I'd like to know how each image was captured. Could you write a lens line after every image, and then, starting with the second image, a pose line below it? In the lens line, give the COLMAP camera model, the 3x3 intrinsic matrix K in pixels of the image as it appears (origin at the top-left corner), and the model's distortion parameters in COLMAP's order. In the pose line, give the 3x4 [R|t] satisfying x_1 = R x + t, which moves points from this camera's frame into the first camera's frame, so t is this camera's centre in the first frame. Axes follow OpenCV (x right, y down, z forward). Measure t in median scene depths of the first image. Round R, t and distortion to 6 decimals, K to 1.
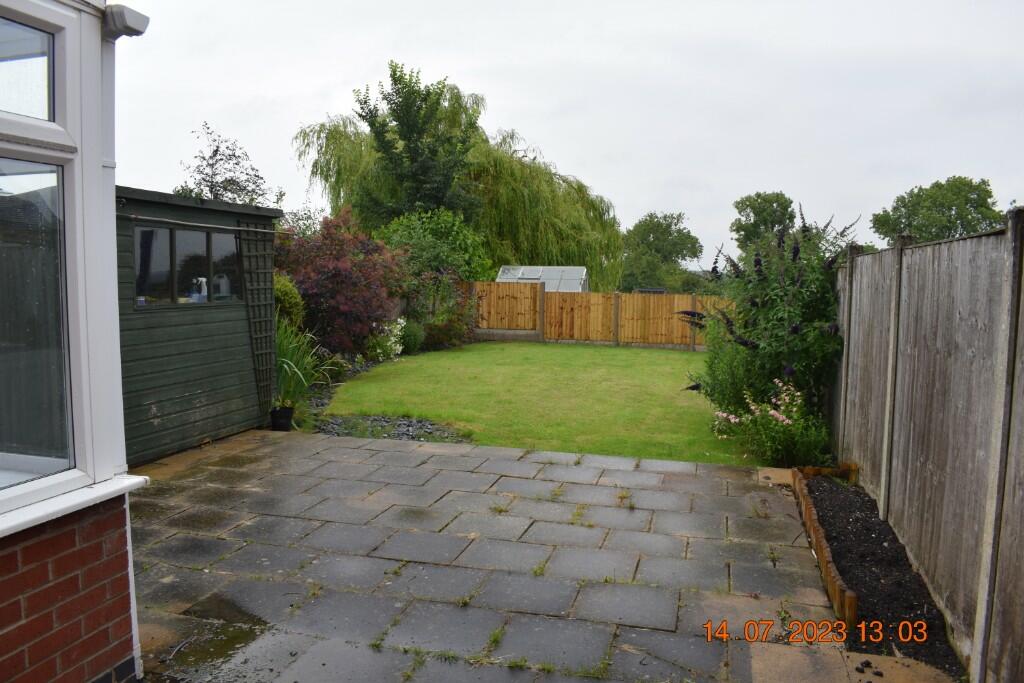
lens RADIAL K [[801.0, 0, 512.0], [0, 801.0, 341.5], [0, 0, 1]] dist [-0.098944, 0.006305]
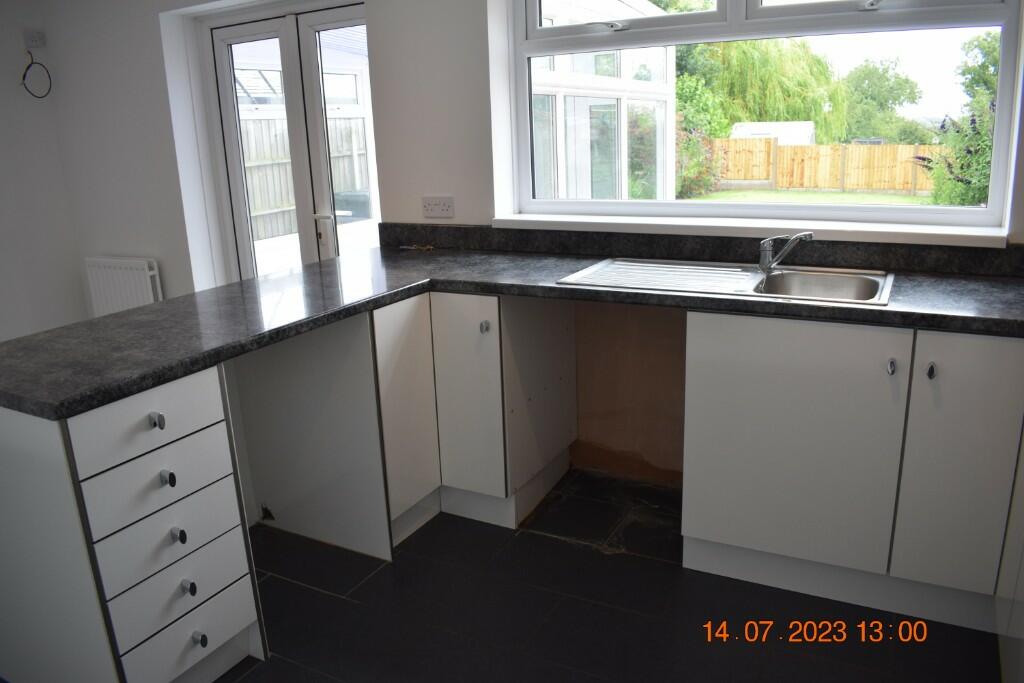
lens RADIAL K [[780.9, 0, 512.0], [0, 780.9, 341.5], [0, 0, 1]] dist [-0.090200, 0.011512]
pose [[0.968889, 0.015846, -0.246987, -0.050702], [0.028710, 0.984015, 0.175755, 0.009155], [0.245824, -0.177379, 0.952947, -0.184865]]
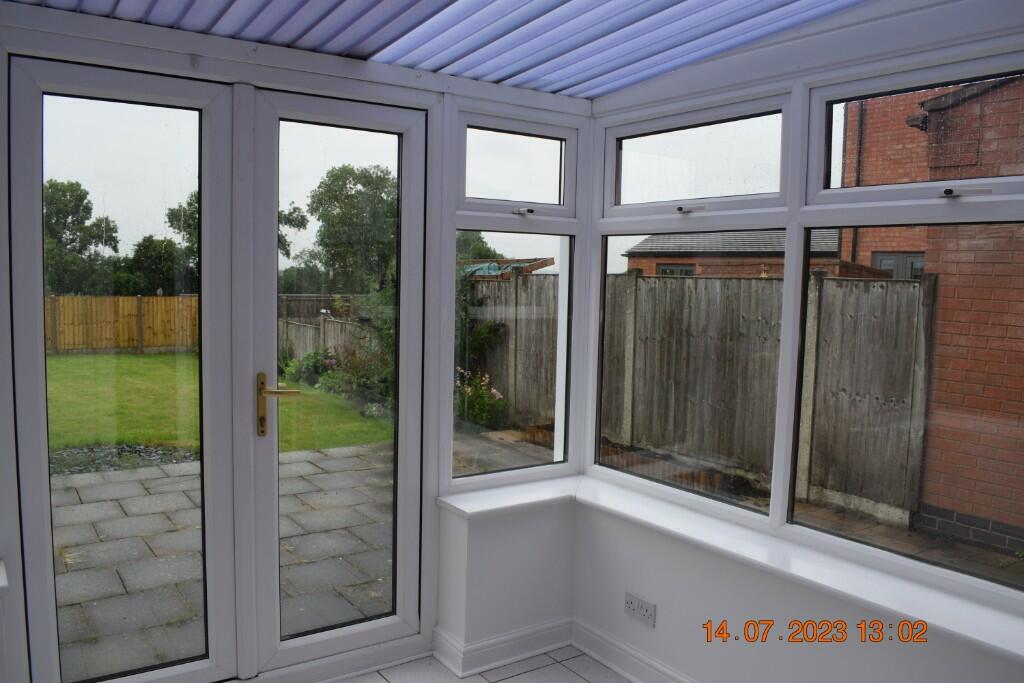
lens RADIAL K [[801.0, 0, 512.0], [0, 801.0, 341.5], [0, 0, 1]] dist [-0.098944, 0.006305]
pose [[0.641104, -0.060723, 0.765048, -0.203859], [0.053000, 0.997988, 0.034797, -0.011656], [-0.765622, 0.018239, 0.643032, 0.029643]]
